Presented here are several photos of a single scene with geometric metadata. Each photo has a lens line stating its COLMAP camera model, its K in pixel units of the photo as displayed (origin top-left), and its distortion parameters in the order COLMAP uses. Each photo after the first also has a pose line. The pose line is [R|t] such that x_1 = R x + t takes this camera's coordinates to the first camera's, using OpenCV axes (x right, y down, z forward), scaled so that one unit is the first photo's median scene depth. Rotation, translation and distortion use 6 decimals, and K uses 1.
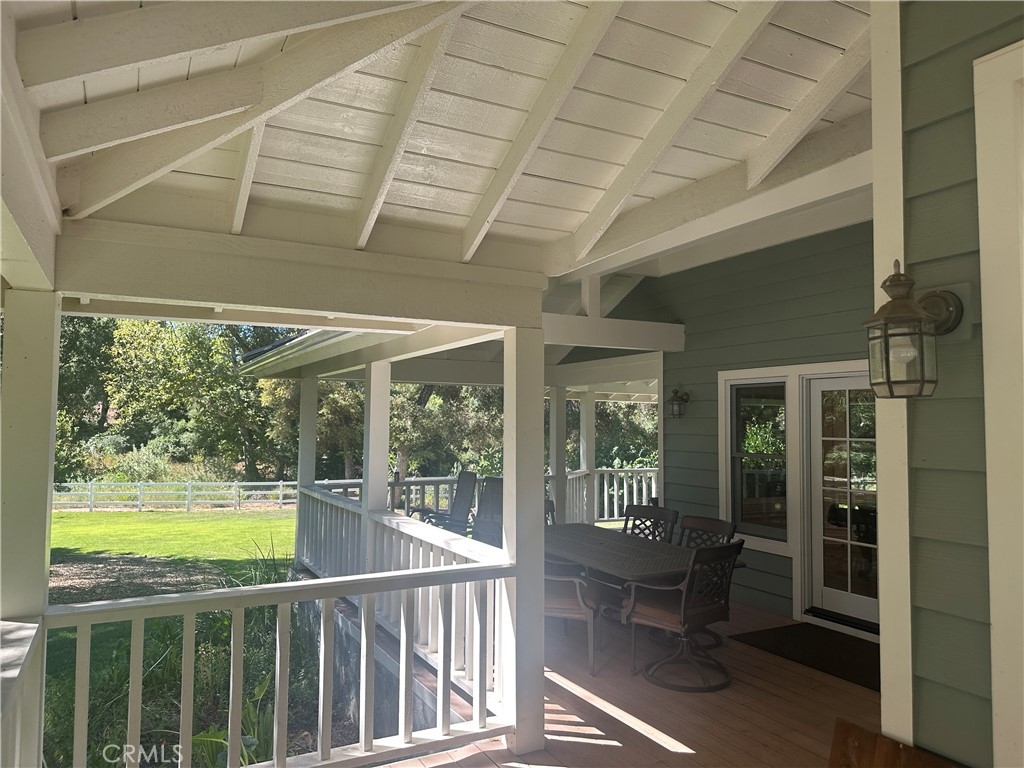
lens RADIAL K [[730.7, 0, 515.5], [0, 730.7, 382.1], [0, 0, 1]] dist [0.096575, -0.146093]
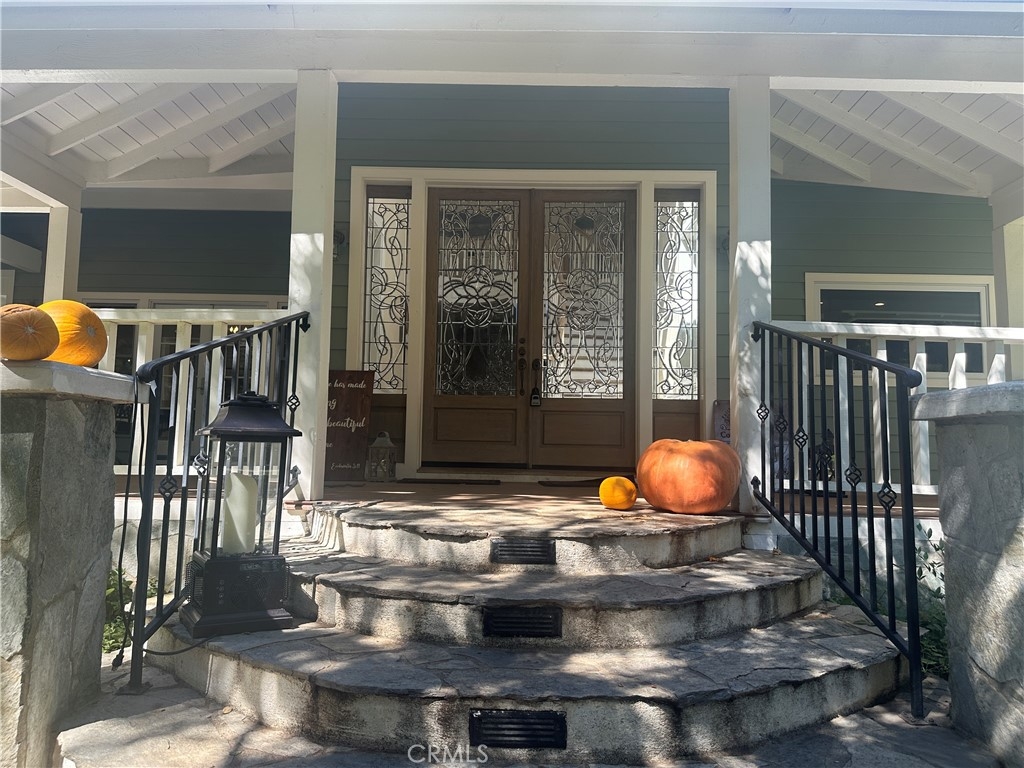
lens RADIAL K [[730.7, 0, 515.5], [0, 730.7, 382.1], [0, 0, 1]] dist [0.096575, -0.146093]
pose [[0.482882, 0.088227, 0.871229, -0.949263], [-0.064767, 0.995785, -0.064943, 0.363819], [-0.873287, -0.025067, 0.486561, -0.670820]]
